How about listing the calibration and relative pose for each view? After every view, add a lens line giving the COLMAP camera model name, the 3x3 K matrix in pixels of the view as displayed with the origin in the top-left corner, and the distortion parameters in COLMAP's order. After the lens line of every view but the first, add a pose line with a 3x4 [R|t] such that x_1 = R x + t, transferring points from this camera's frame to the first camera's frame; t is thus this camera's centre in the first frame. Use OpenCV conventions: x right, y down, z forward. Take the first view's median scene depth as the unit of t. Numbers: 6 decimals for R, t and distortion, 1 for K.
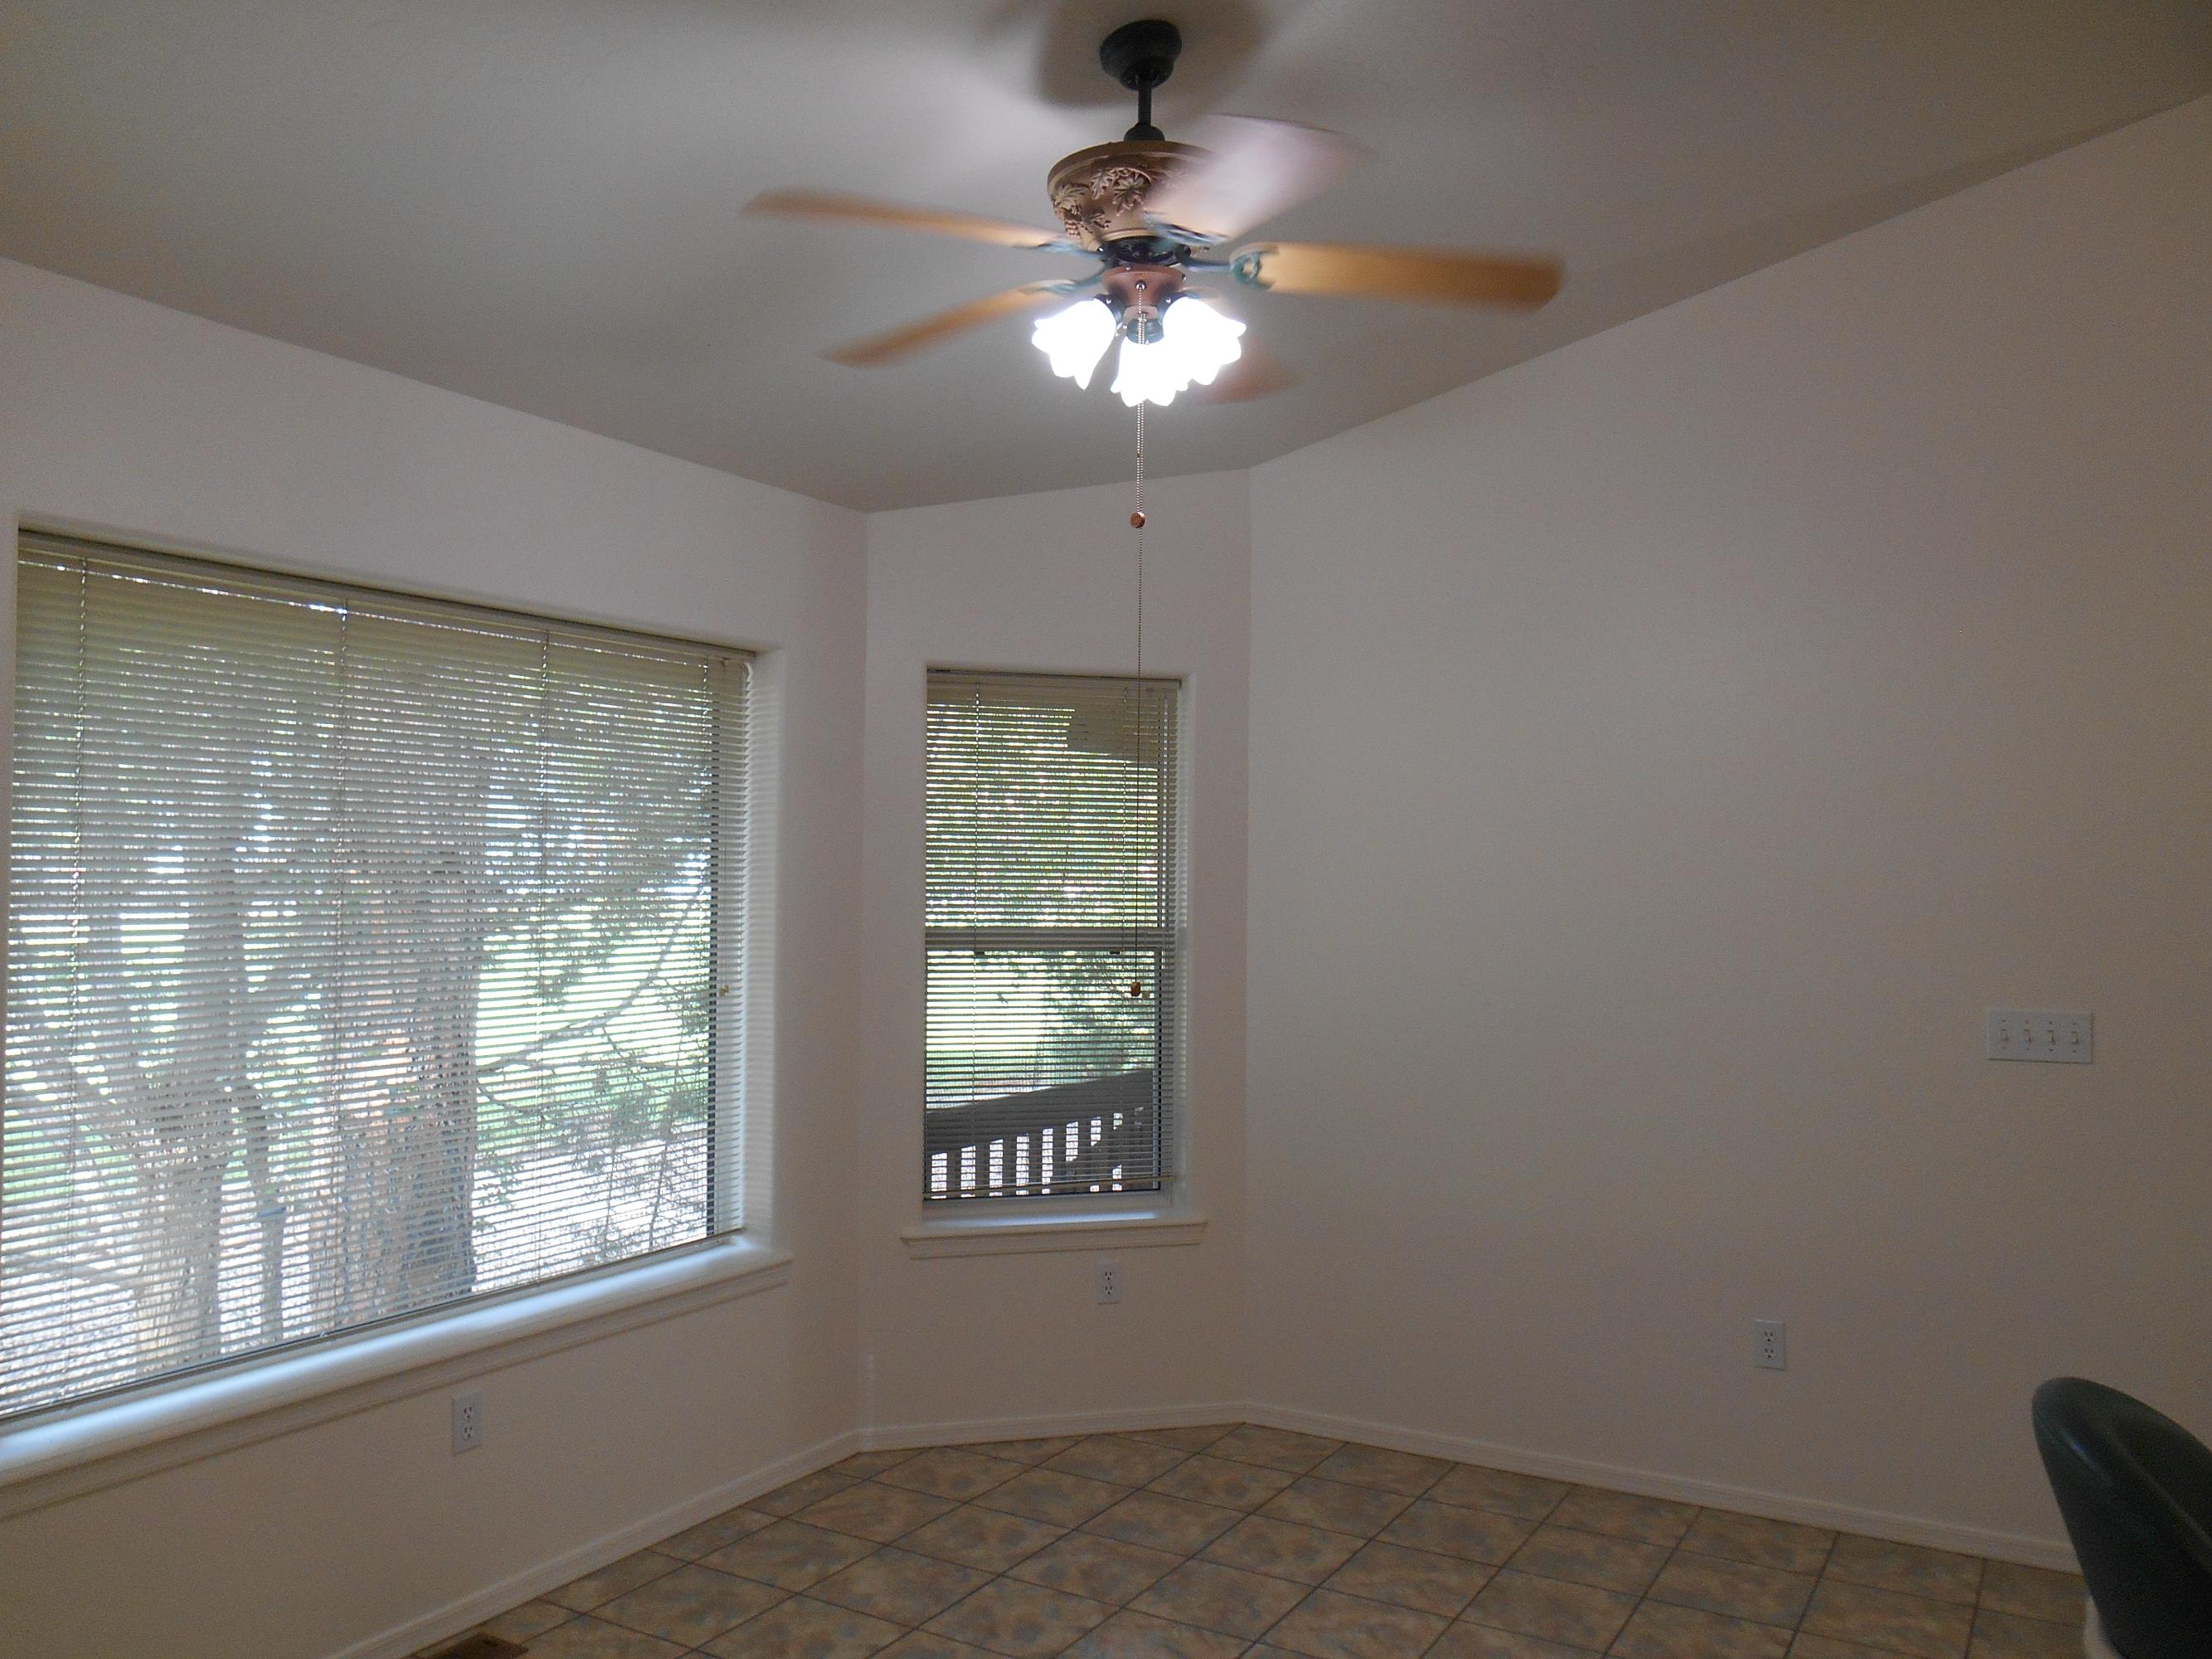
lens RADIAL K [[1729.9, 0, 1105.9], [0, 1729.9, 831.5], [0, 0, 1]] dist [-0.026573, 0.009149]
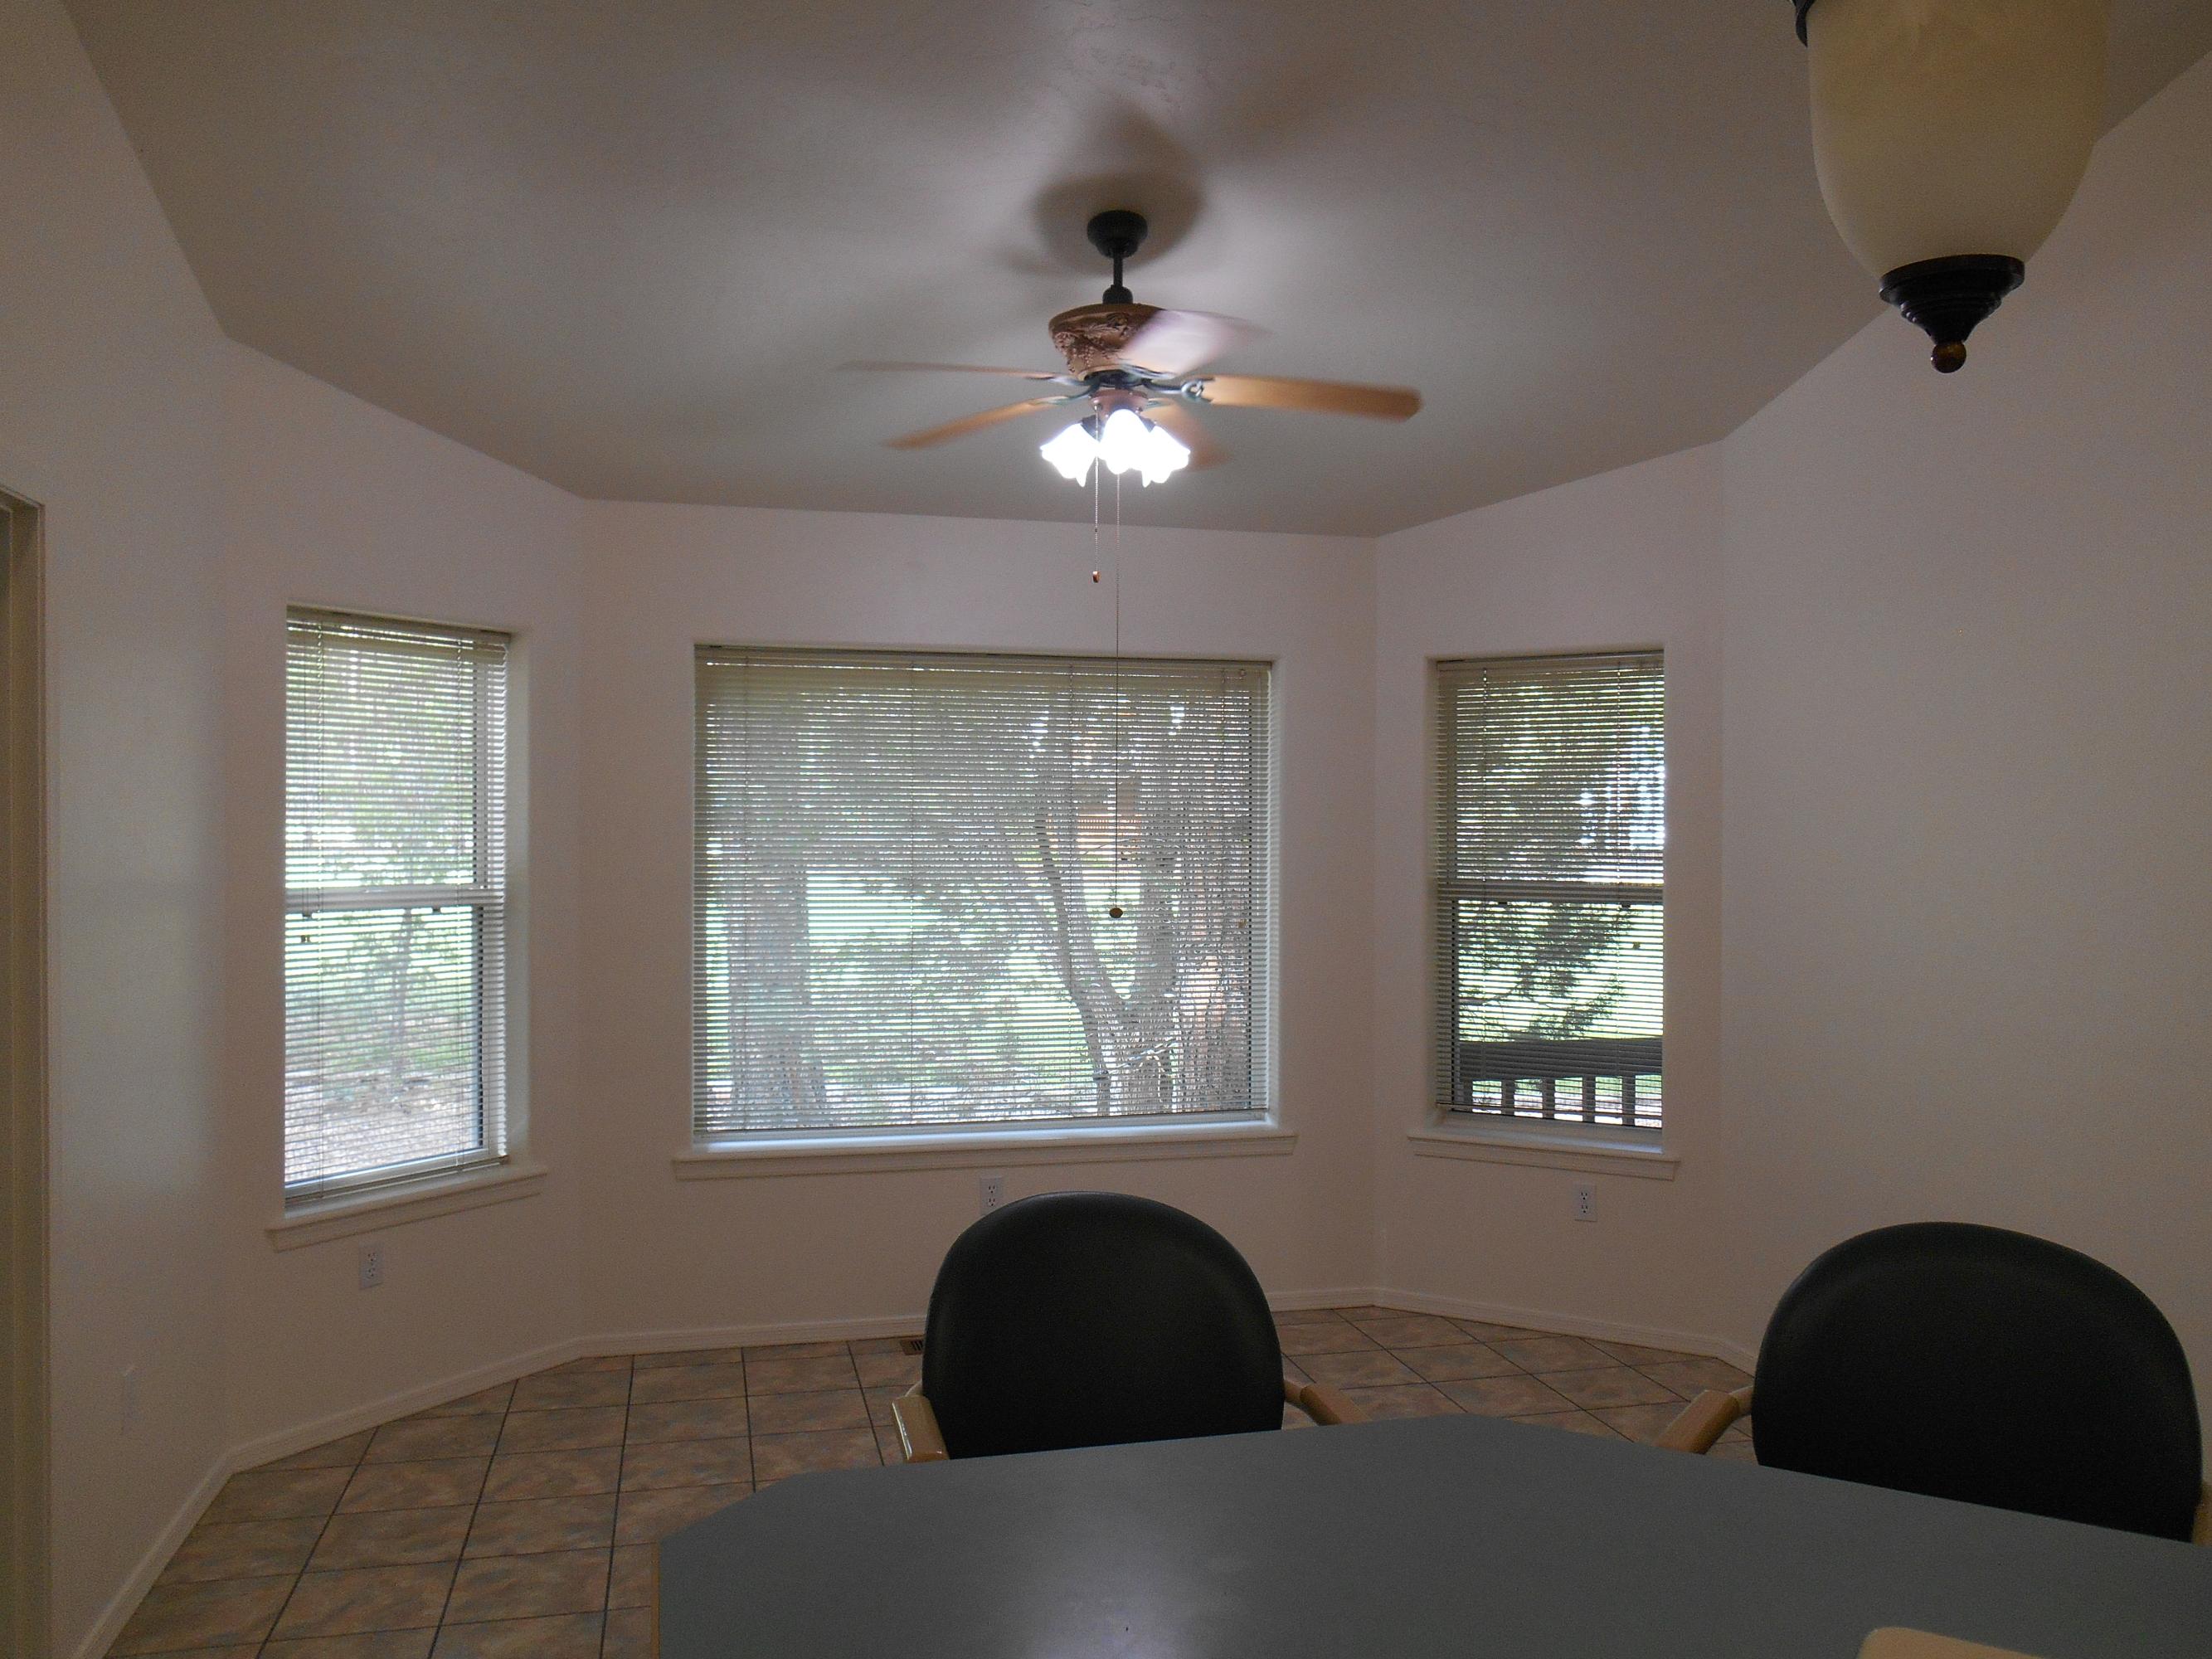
lens RADIAL K [[1729.9, 0, 1109.3], [0, 1729.9, 829.6], [0, 0, 1]] dist [-0.026573, 0.009149]
pose [[0.689899, -0.008172, -0.723859, 0.646418], [0.019635, 0.999780, 0.007427, 0.009051], [0.723639, -0.019337, 0.689908, 0.023328]]
